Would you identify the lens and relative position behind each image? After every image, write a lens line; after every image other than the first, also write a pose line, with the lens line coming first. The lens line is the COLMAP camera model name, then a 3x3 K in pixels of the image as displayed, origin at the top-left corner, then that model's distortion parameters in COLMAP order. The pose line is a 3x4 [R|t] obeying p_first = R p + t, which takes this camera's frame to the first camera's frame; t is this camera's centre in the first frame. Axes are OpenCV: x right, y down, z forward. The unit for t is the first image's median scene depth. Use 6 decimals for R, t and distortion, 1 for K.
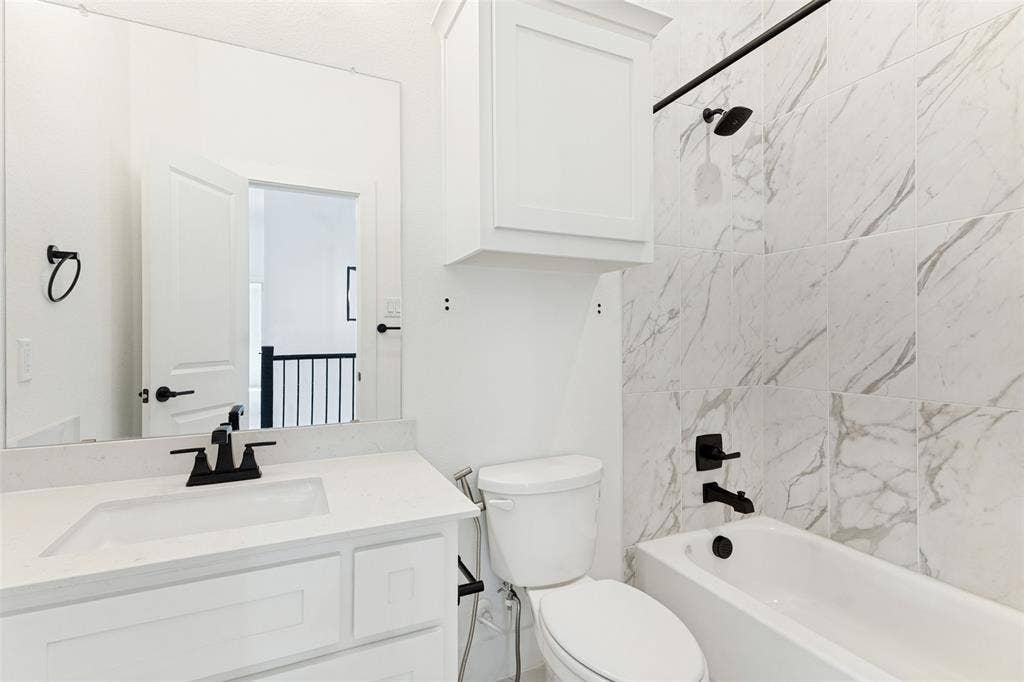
lens RADIAL K [[486.9, 0, 512.0], [0, 486.9, 336.8], [0, 0, 1]] dist [0.001137, -0.000412]
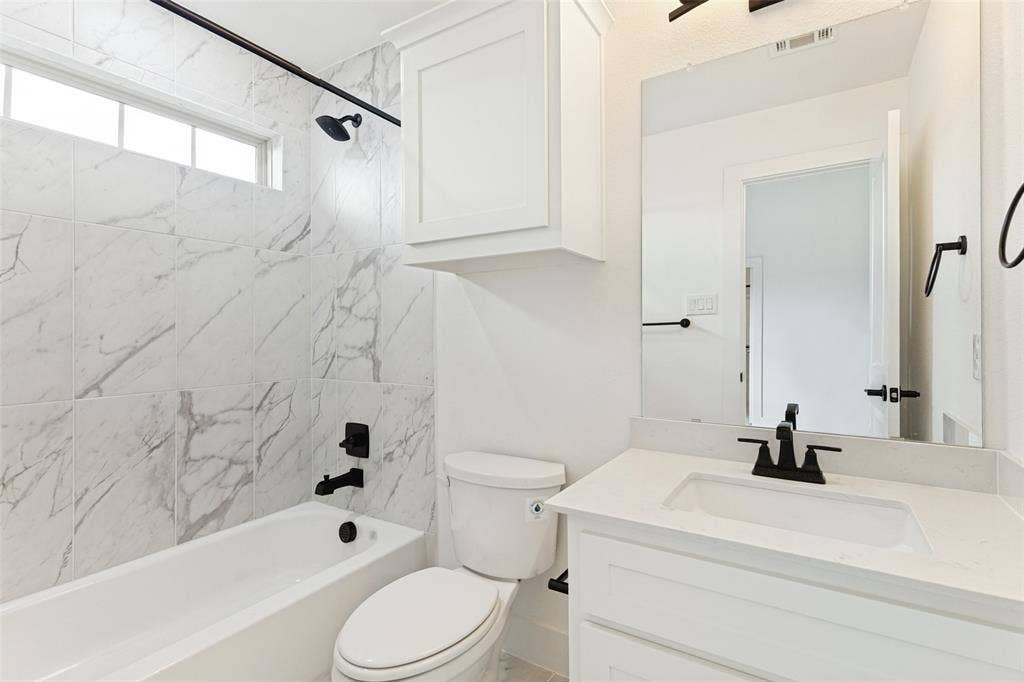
lens RADIAL K [[486.9, 0, 511.6], [0, 486.9, 339.6], [0, 0, 1]] dist [0.001137, -0.000412]
pose [[-0.532568, 0.007943, 0.846350, -0.528680], [0.016527, 0.999863, 0.001015, 0.021684], [-0.846226, 0.014528, -0.532626, 0.971661]]
